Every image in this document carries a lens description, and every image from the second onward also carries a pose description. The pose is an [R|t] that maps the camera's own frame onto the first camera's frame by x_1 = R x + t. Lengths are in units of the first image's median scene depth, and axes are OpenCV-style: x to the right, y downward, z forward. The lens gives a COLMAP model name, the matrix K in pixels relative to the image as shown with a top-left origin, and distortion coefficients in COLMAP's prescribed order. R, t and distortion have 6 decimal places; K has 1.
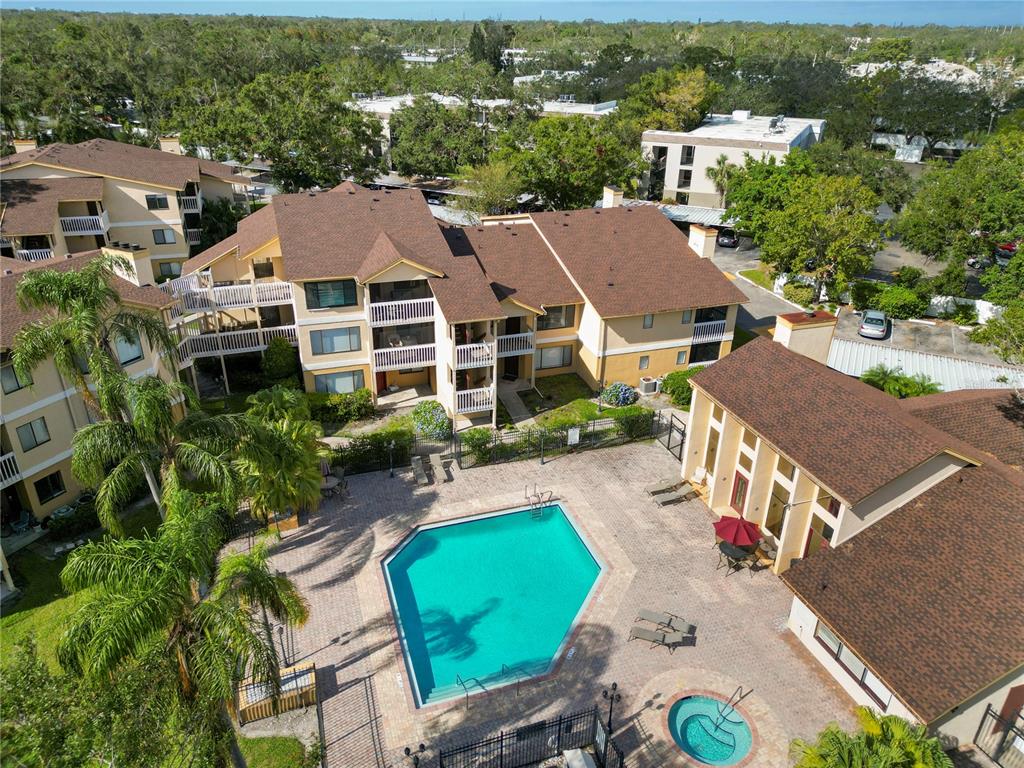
lens RADIAL K [[713.7, 0, 516.5], [0, 713.7, 383.5], [0, 0, 1]] dist [0.044372, -0.040636]
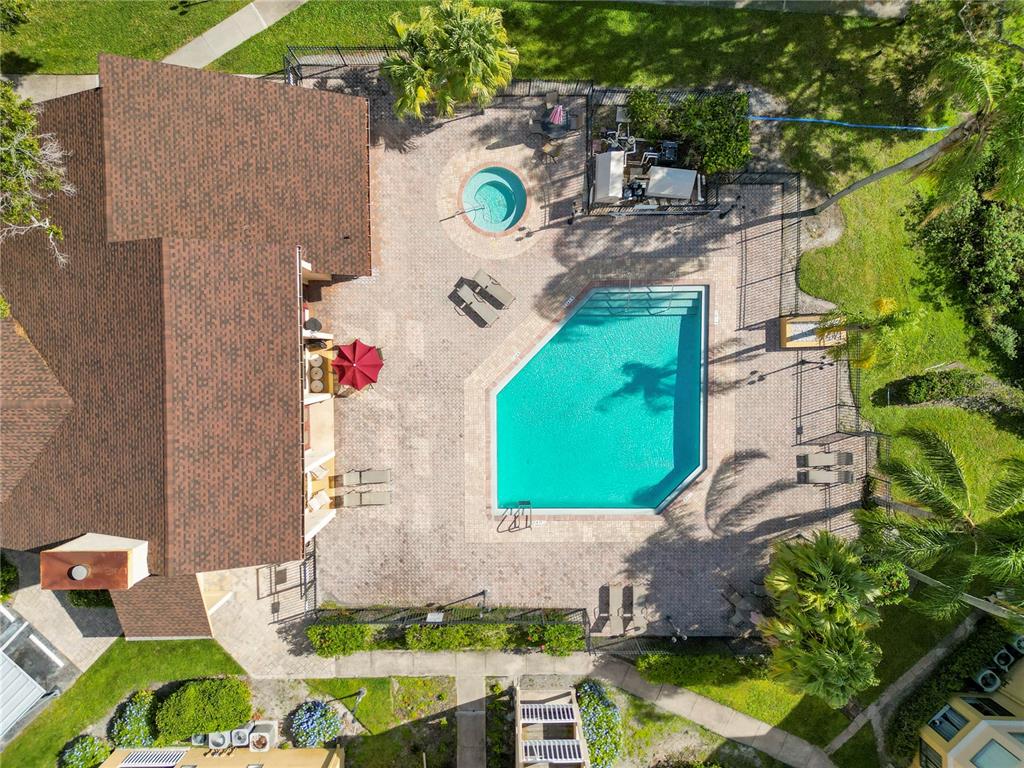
lens RADIAL K [[713.7, 0, 508.3], [0, 713.7, 385.5], [0, 0, 1]] dist [0.044372, -0.040636]
pose [[-0.946751, -0.320235, -0.033344, 0.105741], [0.124748, -0.460326, 0.878941, -0.455351], [-0.296817, 0.827979, 0.475763, 0.385075]]
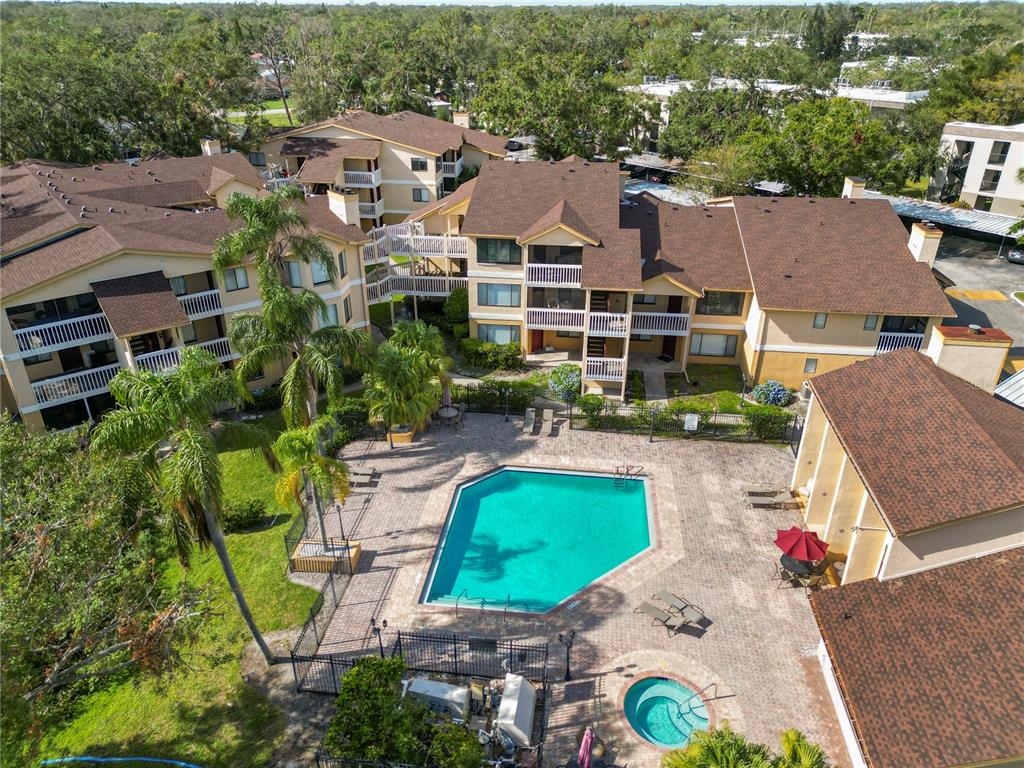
lens RADIAL K [[713.7, 0, 514.3], [0, 713.7, 388.1], [0, 0, 1]] dist [0.044372, -0.040636]
pose [[0.903580, 0.183787, -0.386994, 0.220542], [-0.176663, 0.982776, 0.054243, 0.017869], [0.390298, 0.019355, 0.920485, 0.005612]]
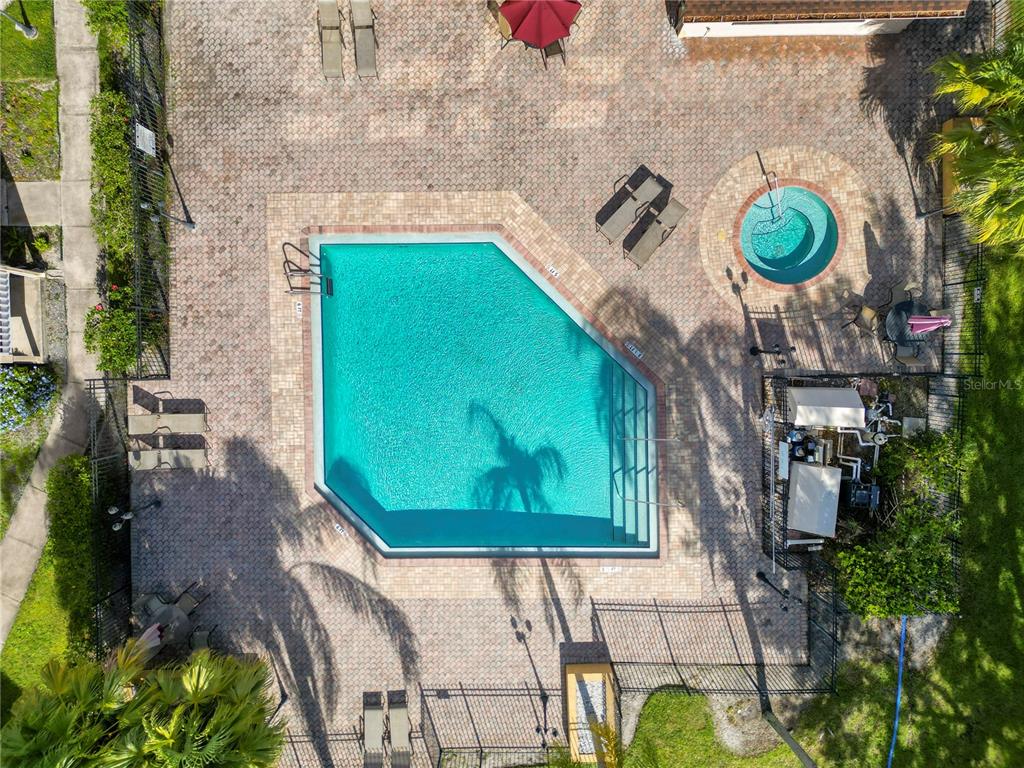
lens RADIAL K [[713.7, 0, 510.2], [0, 713.7, 383.3], [0, 0, 1]] dist [0.044372, -0.040636]
pose [[0.316135, -0.947237, -0.052929, 0.026404], [0.438035, 0.096249, 0.893790, -0.232108], [-0.841537, -0.305743, 0.445351, 0.492341]]
